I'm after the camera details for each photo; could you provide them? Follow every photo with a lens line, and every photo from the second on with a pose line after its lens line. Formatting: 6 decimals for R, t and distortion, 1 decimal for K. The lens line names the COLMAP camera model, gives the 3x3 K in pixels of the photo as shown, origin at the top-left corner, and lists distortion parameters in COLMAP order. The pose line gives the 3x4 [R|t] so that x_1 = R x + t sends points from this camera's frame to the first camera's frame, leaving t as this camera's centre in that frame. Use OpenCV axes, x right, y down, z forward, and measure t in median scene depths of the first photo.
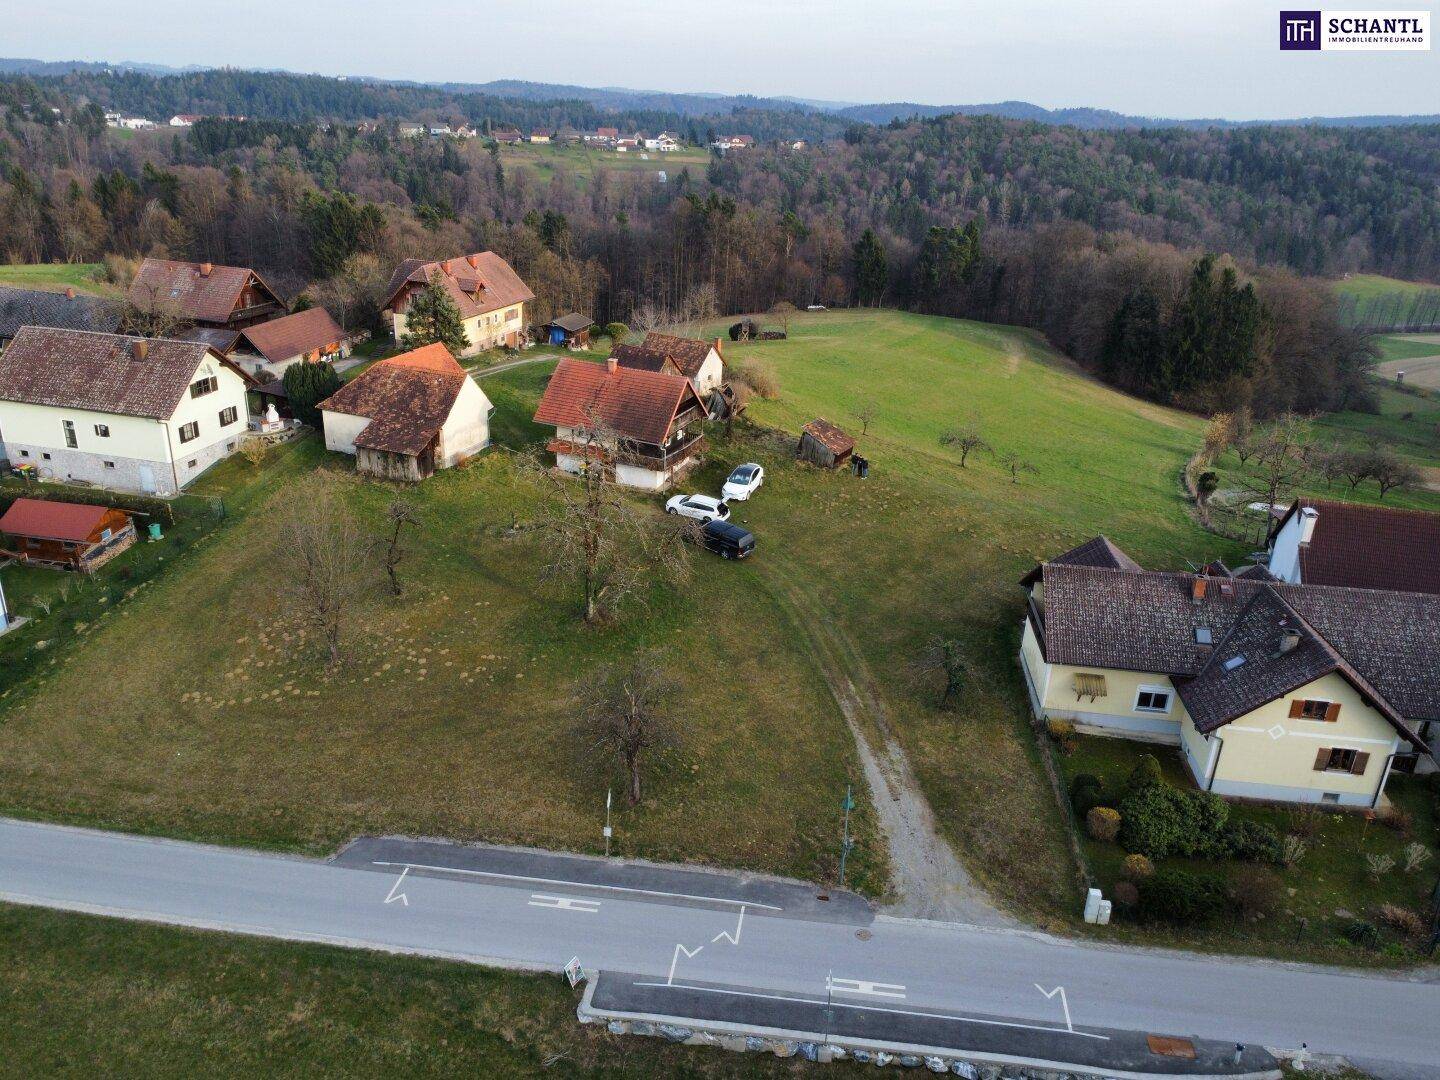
lens RADIAL K [[1078.0, 0, 716.1], [0, 1078.0, 537.9], [0, 0, 1]] dist [0.006332, -0.006703]
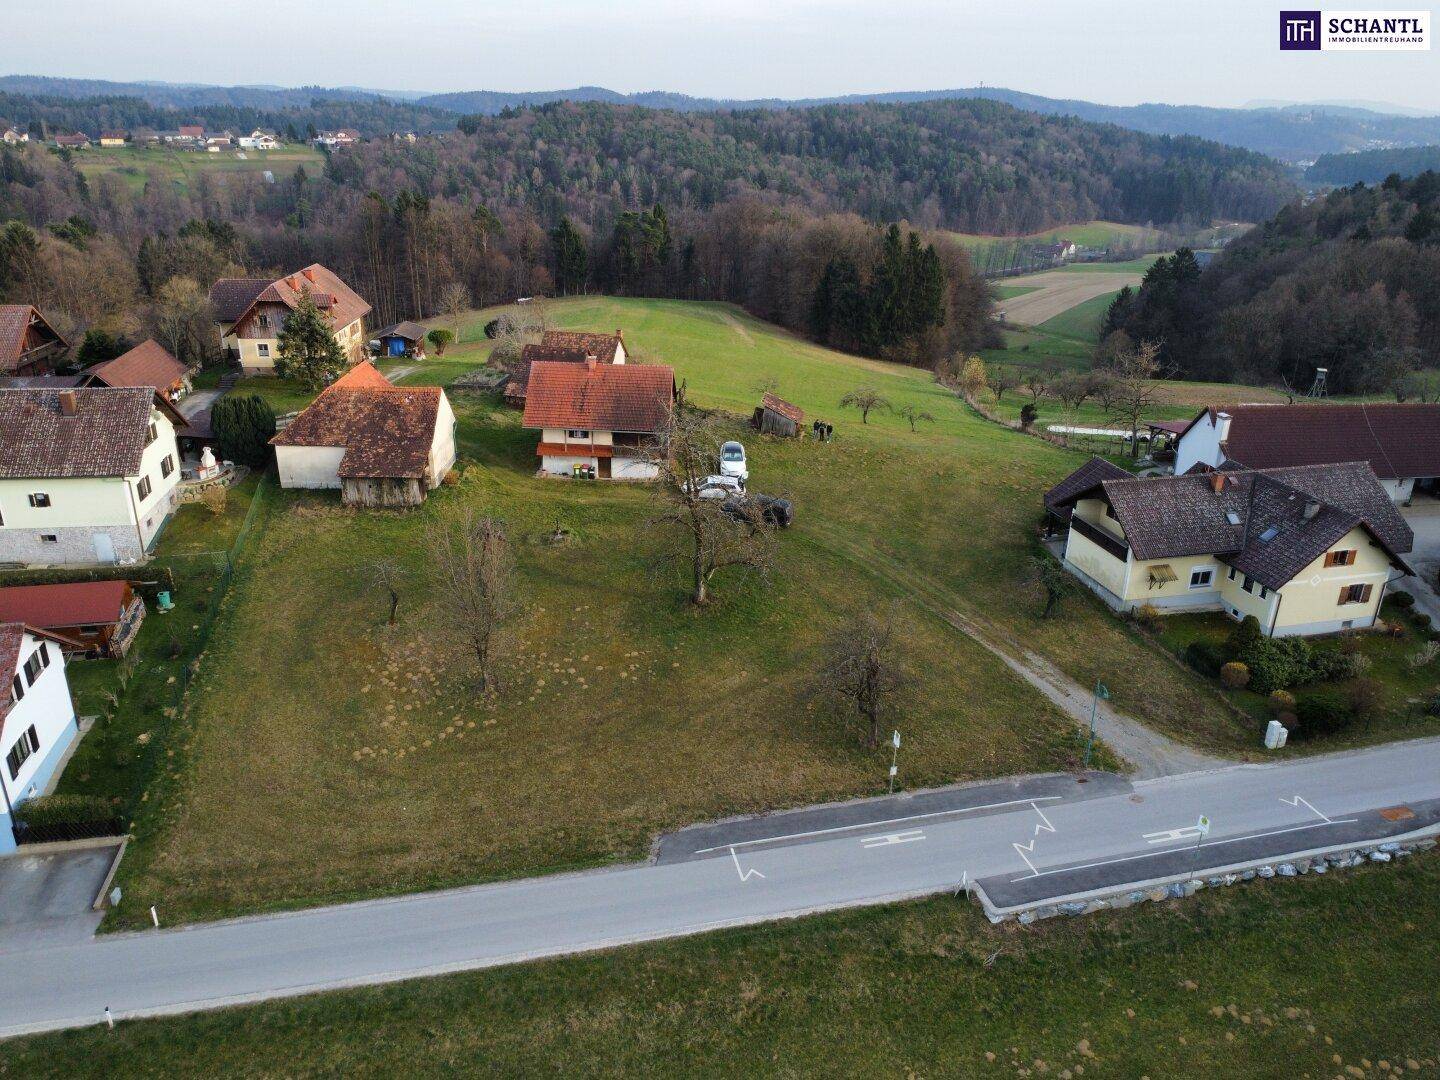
lens RADIAL K [[1078.0, 0, 716.1], [0, 1078.0, 537.9], [0, 0, 1]] dist [0.006332, -0.006703]
pose [[0.933169, -0.158432, 0.322637, -0.327995], [0.155124, 0.987235, 0.036116, -0.016109], [-0.324240, 0.016346, 0.945834, 0.010025]]
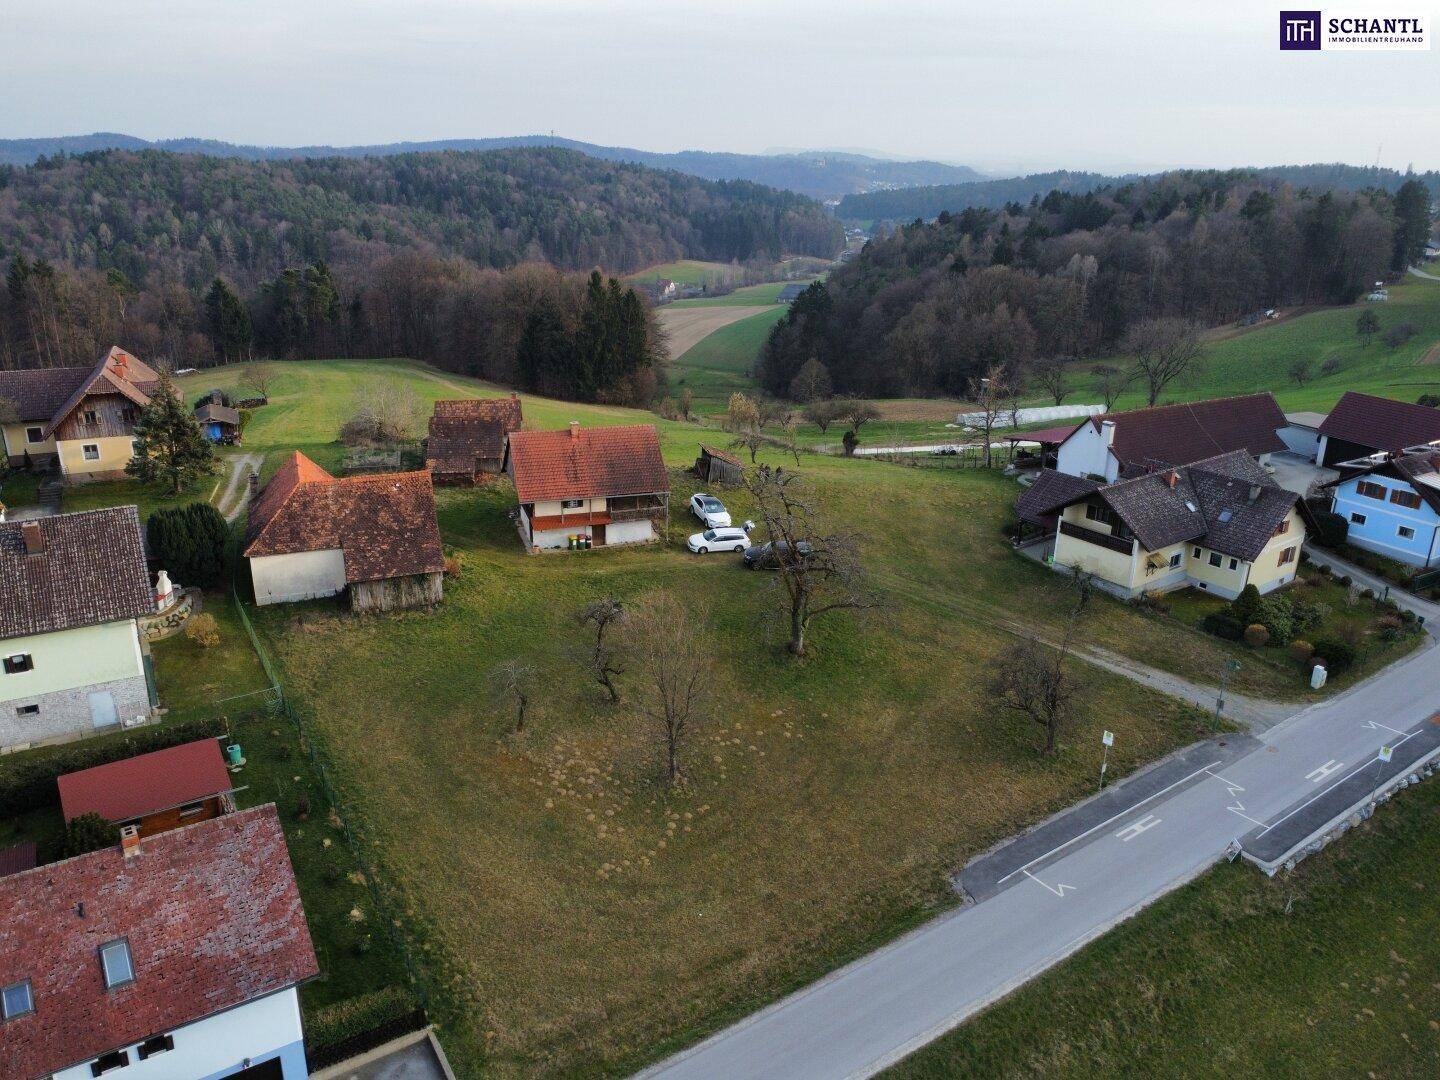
lens RADIAL K [[1078.0, 0, 716.1], [0, 1078.0, 537.9], [0, 0, 1]] dist [0.006332, -0.006703]
pose [[0.728585, -0.257223, 0.634822, -0.622390], [0.271482, 0.959347, 0.077138, -0.102336], [-0.628857, 0.116141, 0.768798, 0.179124]]
